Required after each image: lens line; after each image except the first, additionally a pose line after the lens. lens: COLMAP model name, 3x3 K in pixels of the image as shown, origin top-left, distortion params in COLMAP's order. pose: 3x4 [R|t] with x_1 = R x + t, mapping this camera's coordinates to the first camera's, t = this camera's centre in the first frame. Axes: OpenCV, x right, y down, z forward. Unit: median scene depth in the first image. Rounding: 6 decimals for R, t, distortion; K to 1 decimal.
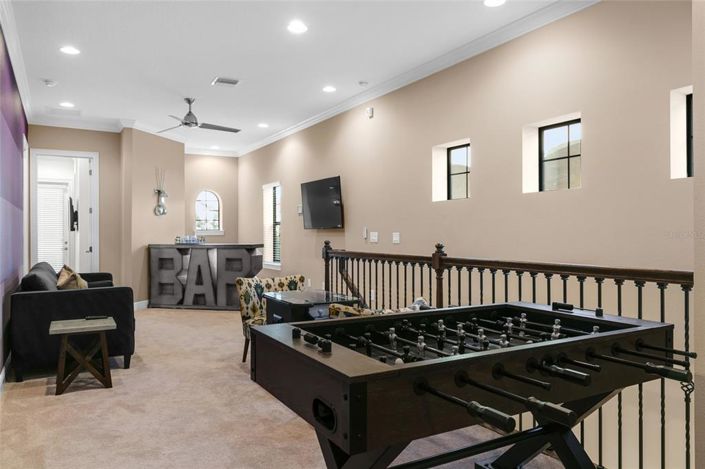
lens RADIAL K [[510.5, 0, 351.4], [0, 510.5, 234.7], [0, 0, 1]] dist [-0.005930, 0.001047]
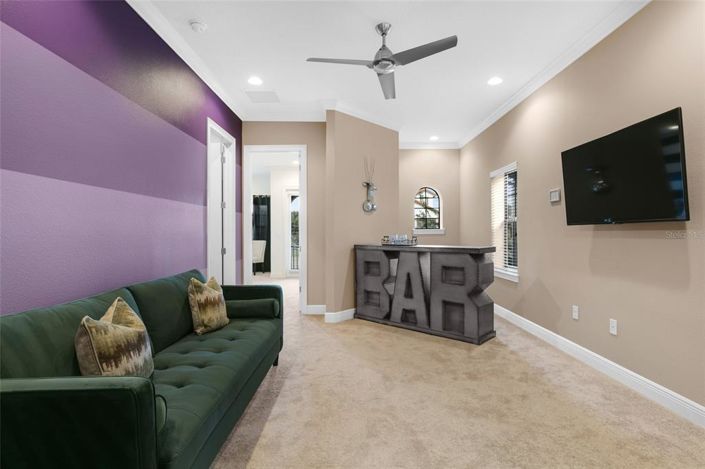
lens RADIAL K [[380.1, 0, 350.7], [0, 380.1, 235.0], [0, 0, 1]] dist [0.001973, 0.000215]
pose [[0.878511, 0.002634, -0.477714, -0.095680], [-0.000396, 0.999988, 0.004784, -0.000874], [0.477721, -0.004013, 0.878502, 0.436460]]
